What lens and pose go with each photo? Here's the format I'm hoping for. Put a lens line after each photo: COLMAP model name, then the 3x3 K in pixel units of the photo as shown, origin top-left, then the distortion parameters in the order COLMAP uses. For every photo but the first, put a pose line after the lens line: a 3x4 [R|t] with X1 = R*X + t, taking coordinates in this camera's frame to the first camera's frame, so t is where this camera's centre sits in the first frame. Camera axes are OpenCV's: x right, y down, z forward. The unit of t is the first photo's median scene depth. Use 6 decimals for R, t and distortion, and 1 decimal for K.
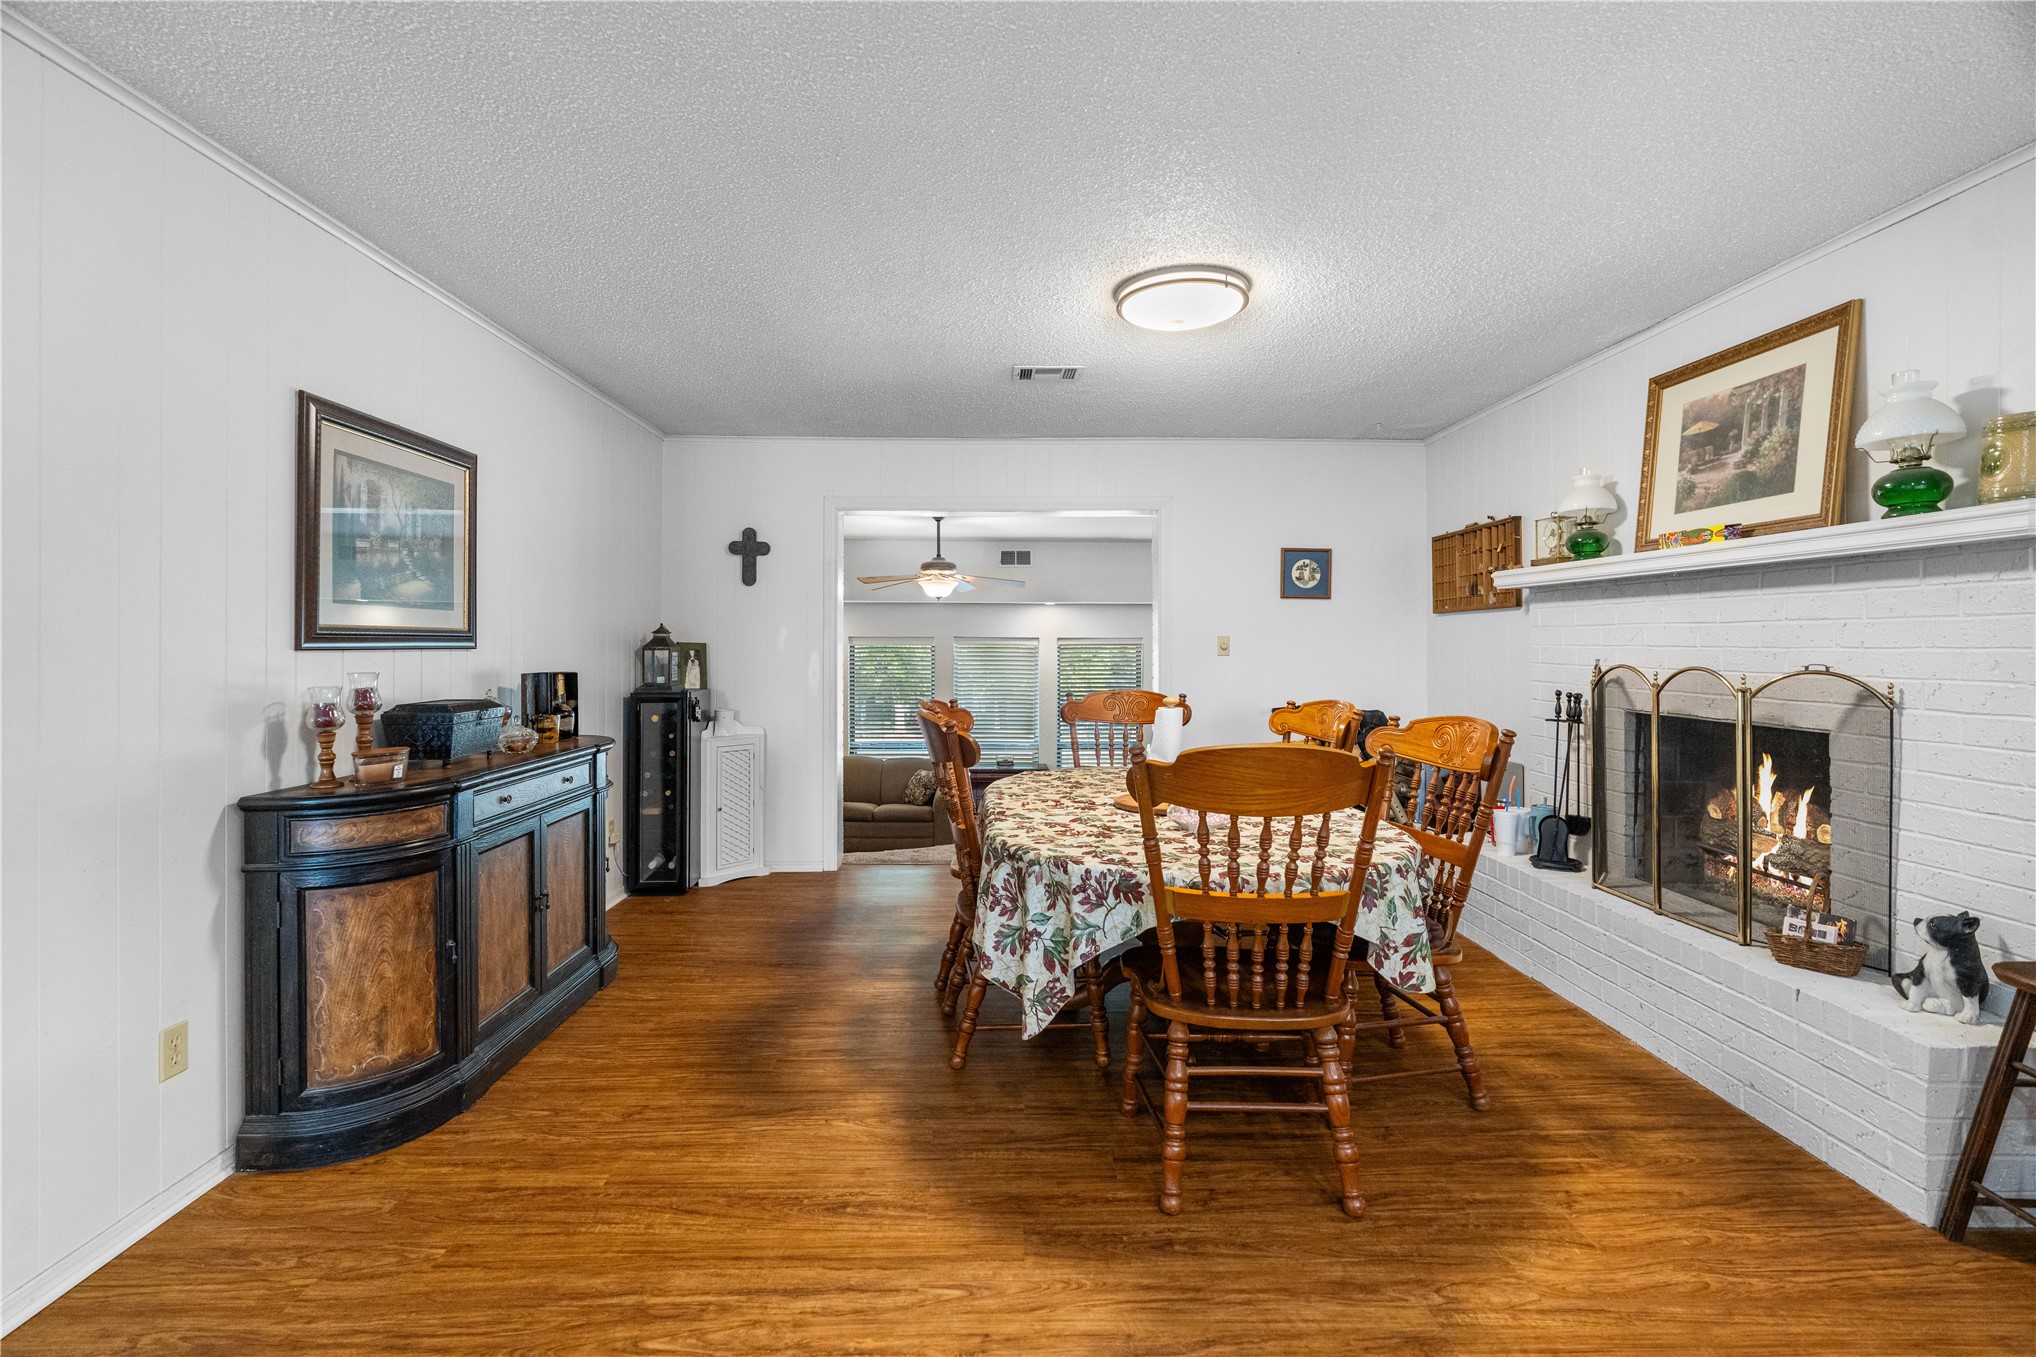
lens RADIAL K [[929.7, 0, 1009.9], [0, 929.7, 636.9], [0, 0, 1]] dist [-0.013554, 0.004708]
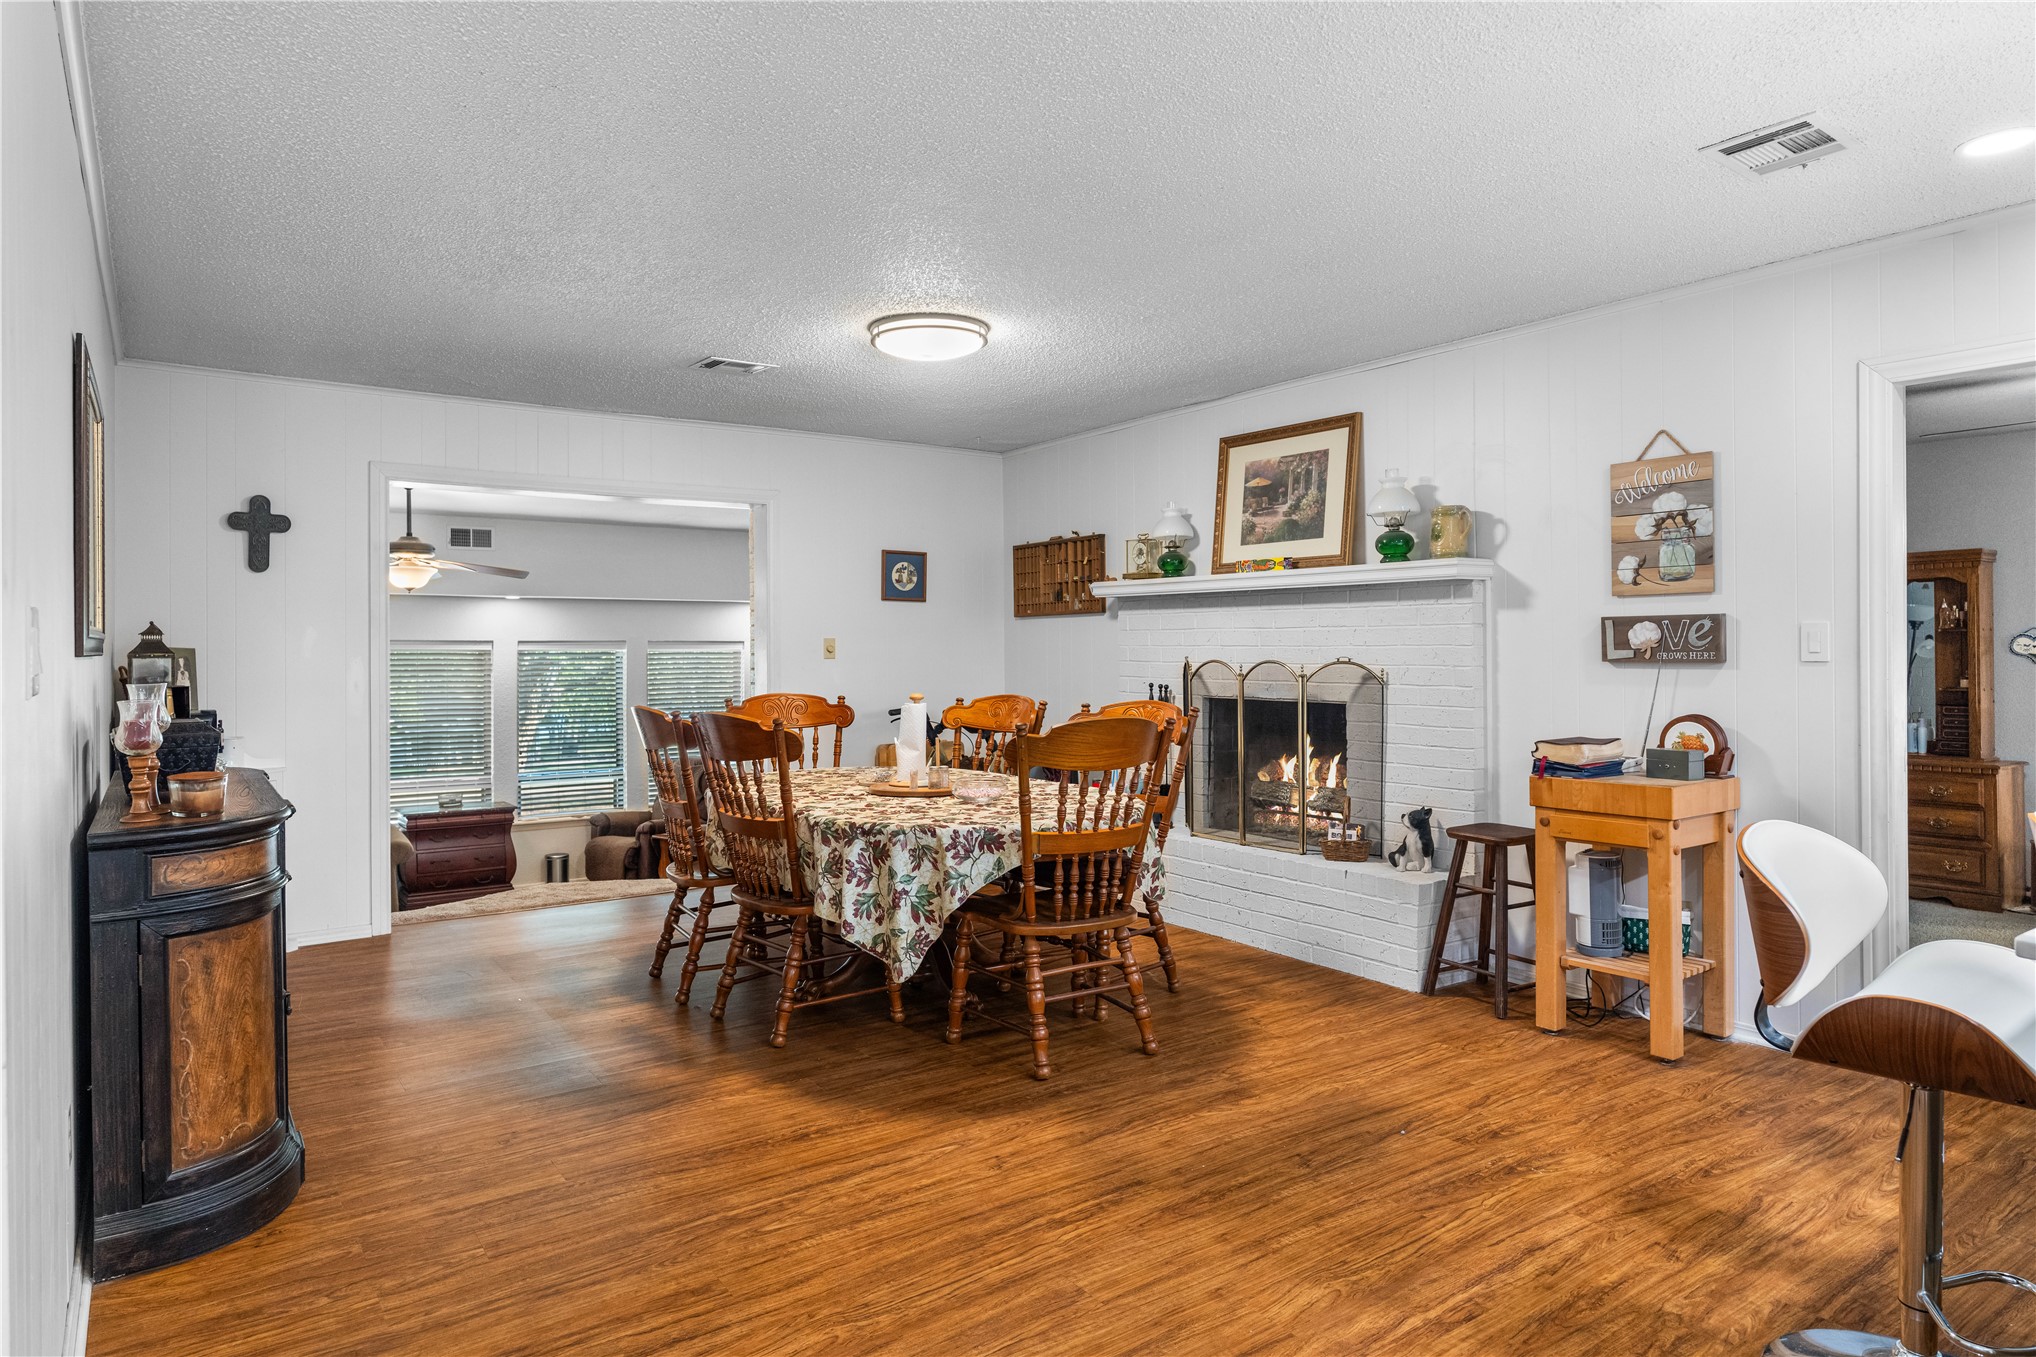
lens RADIAL K [[1208.5, 0, 1011.3], [0, 1208.5, 646.2], [0, 0, 1]] dist [-0.005940, -0.000346]
pose [[0.828442, -0.004264, 0.560059, -0.658856], [0.001179, 0.999982, 0.005870, 0.000222], [-0.560074, -0.004203, 0.828432, -0.311510]]
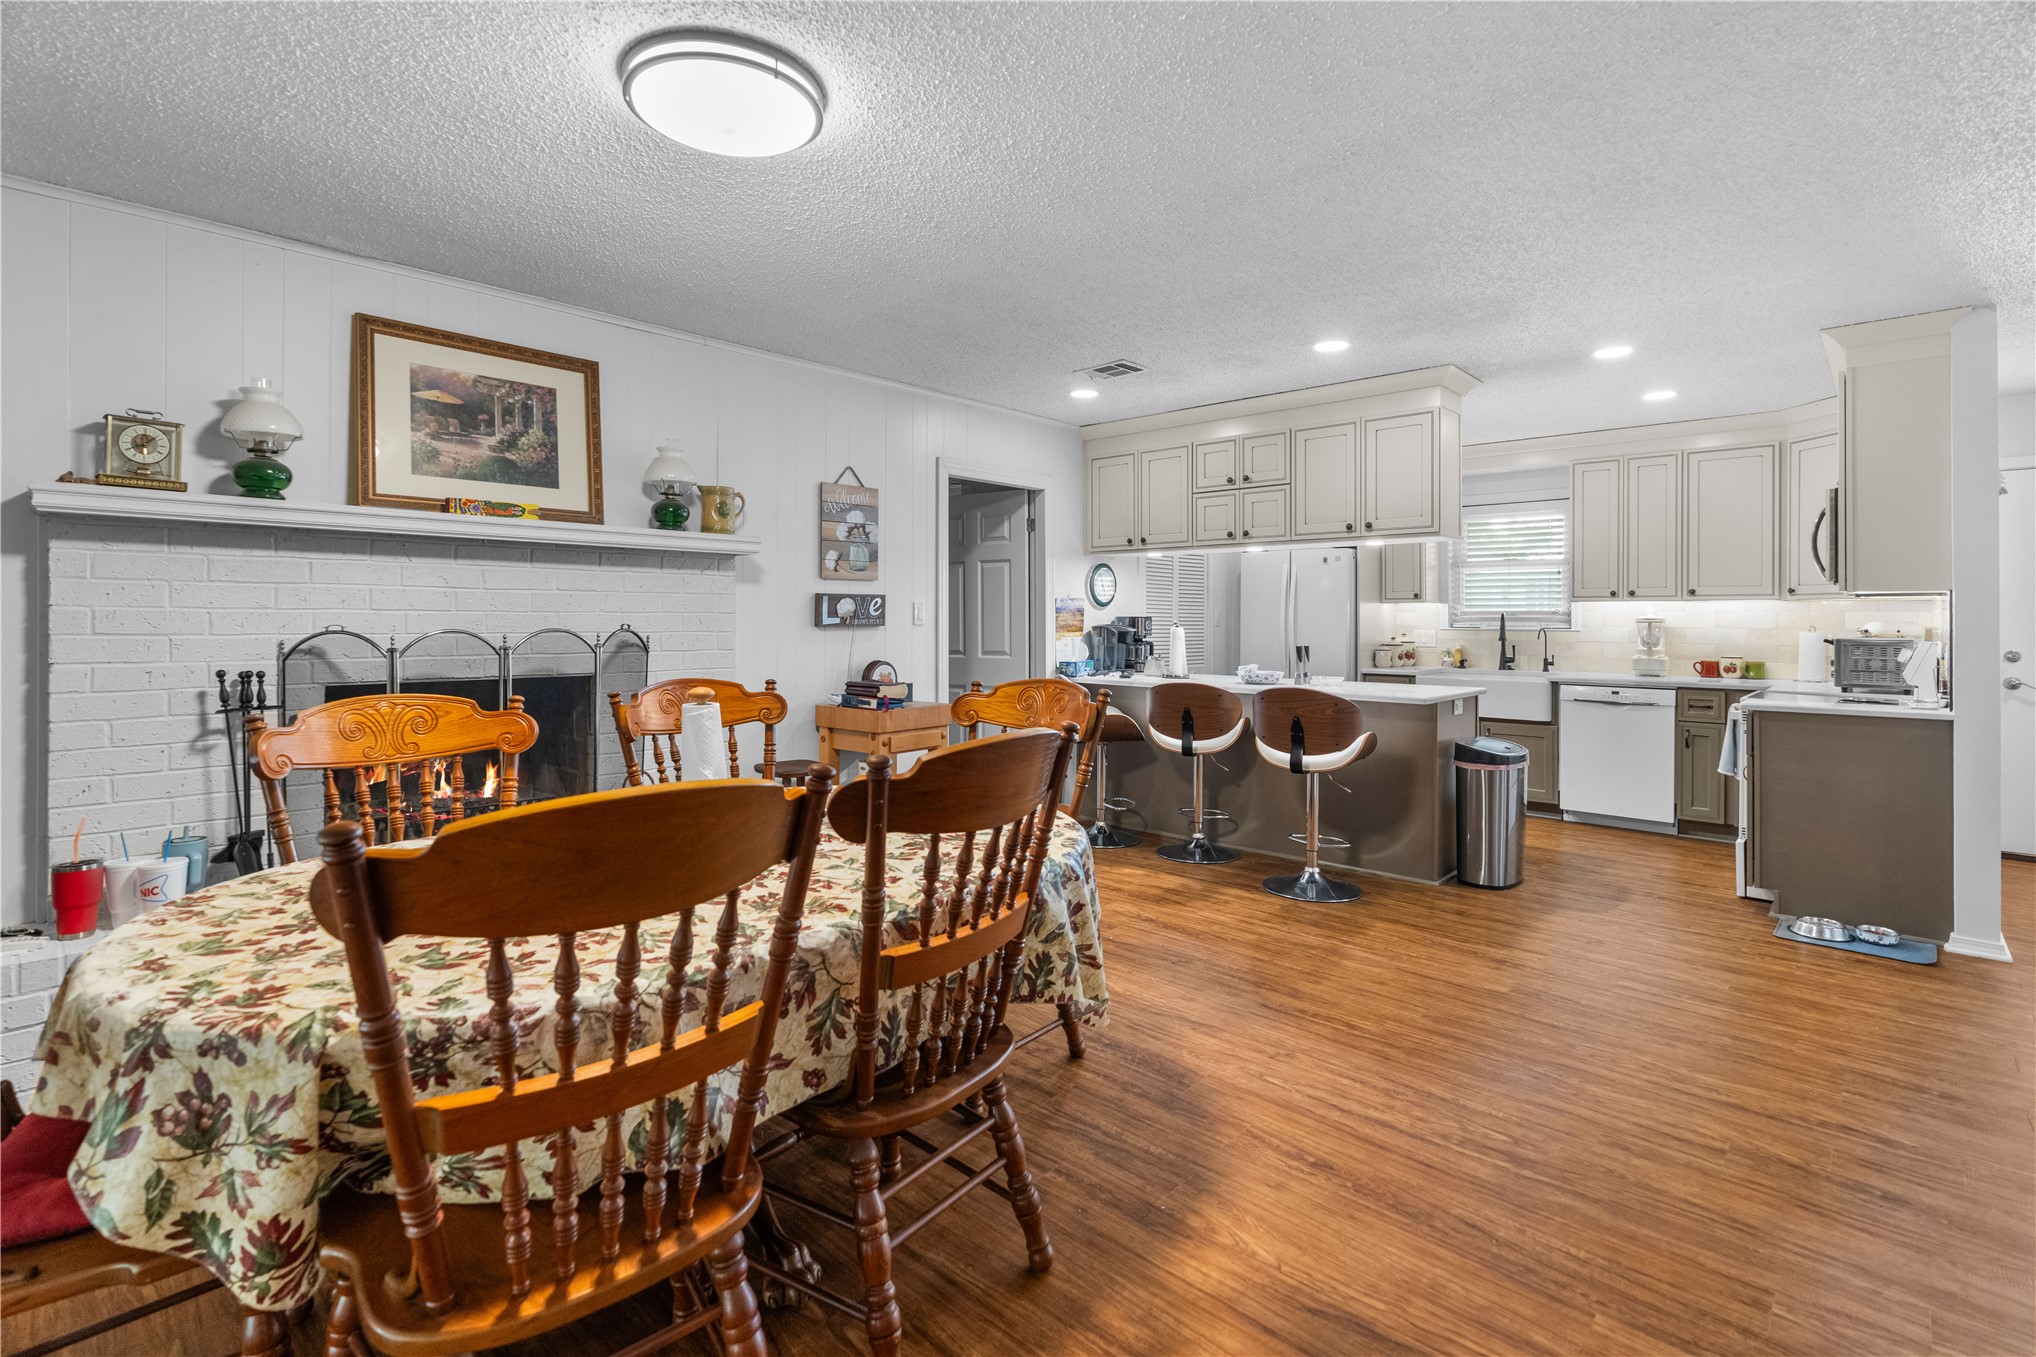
lens RADIAL K [[941.9, 0, 1014.2], [0, 941.9, 620.8], [0, 0, 1]] dist [-0.011530, 0.003899]
pose [[-0.718260, -0.006331, 0.695746, -0.535679], [-0.009774, 0.999952, -0.000991, 0.020129], [-0.695706, -0.007512, -0.718287, 1.615921]]
